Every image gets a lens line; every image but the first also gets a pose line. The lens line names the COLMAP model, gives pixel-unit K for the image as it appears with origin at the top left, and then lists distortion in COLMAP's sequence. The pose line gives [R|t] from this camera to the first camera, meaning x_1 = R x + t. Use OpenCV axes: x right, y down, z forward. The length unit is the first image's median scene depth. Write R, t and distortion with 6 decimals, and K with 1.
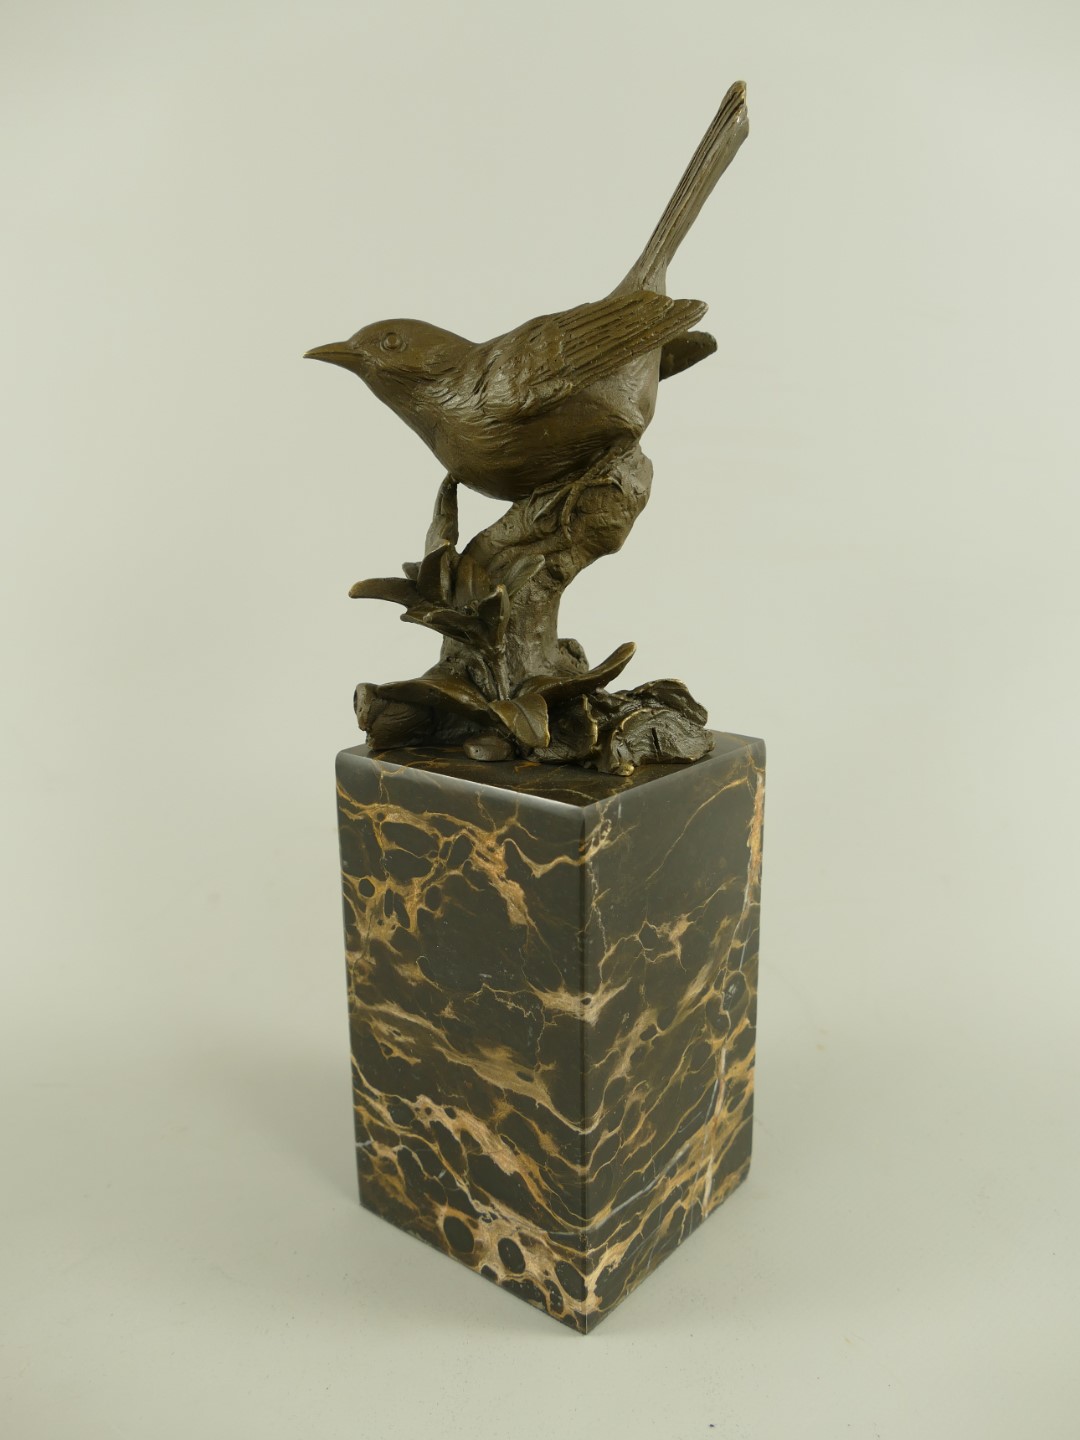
lens RADIAL K [[1140.4, 0, 545.0], [0, 1140.4, 719.6], [0, 0, 1]] dist [-0.012518, 0.009385]
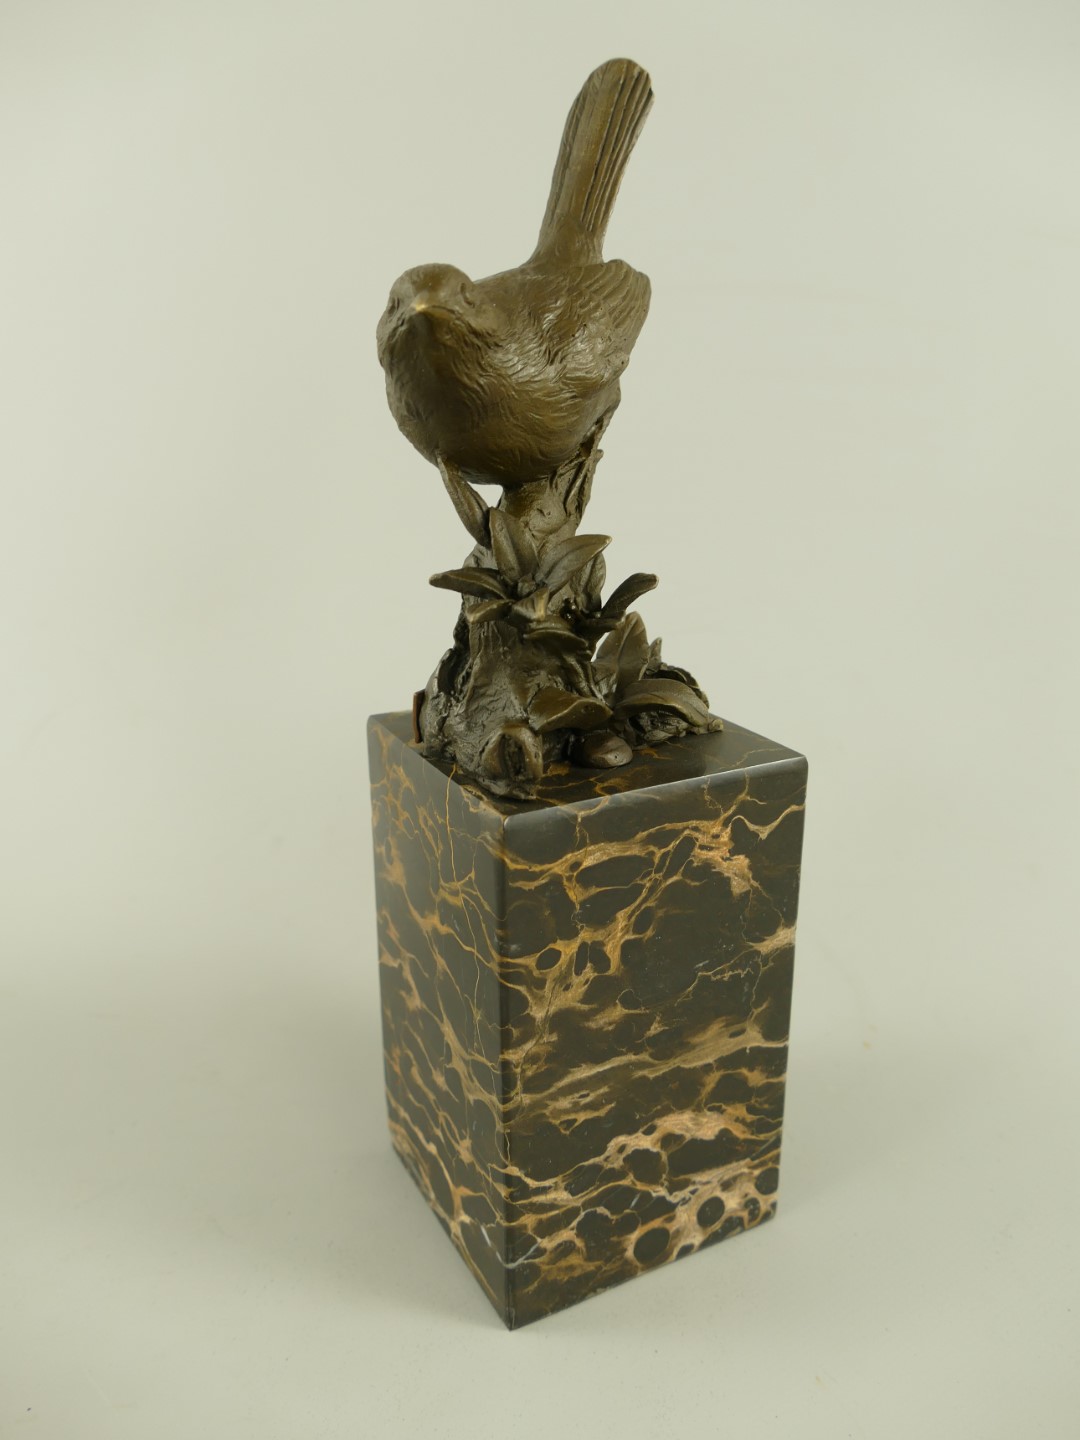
lens RADIAL K [[1140.4, 0, 539.6], [0, 1140.4, 718.9], [0, 0, 1]] dist [-0.012518, 0.009385]
pose [[0.395998, -0.271408, 0.877225, -0.881941], [0.210073, 0.956762, 0.201185, -0.199870], [-0.893899, 0.104612, 0.435891, 0.644537]]
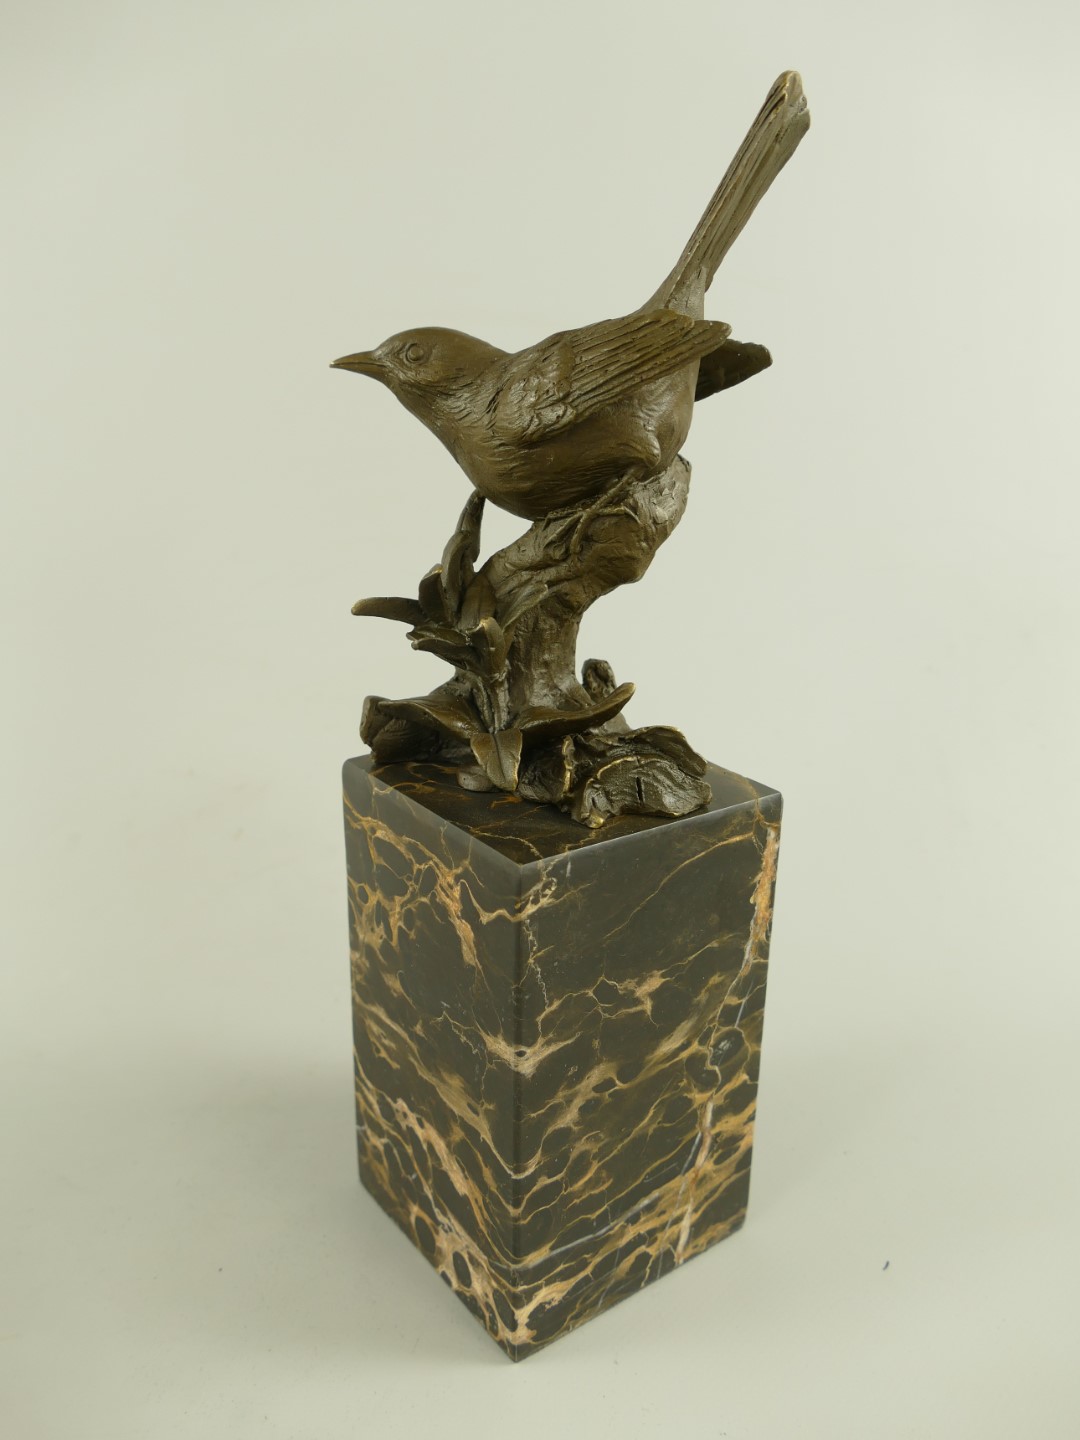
lens RADIAL K [[1140.4, 0, 546.5], [0, 1140.4, 721.1], [0, 0, 1]] dist [-0.012518, 0.009385]
pose [[0.968703, 0.101201, -0.226656, 0.226987], [-0.082863, 0.992576, 0.089032, -0.115434], [0.233983, -0.067464, 0.969897, 0.060328]]
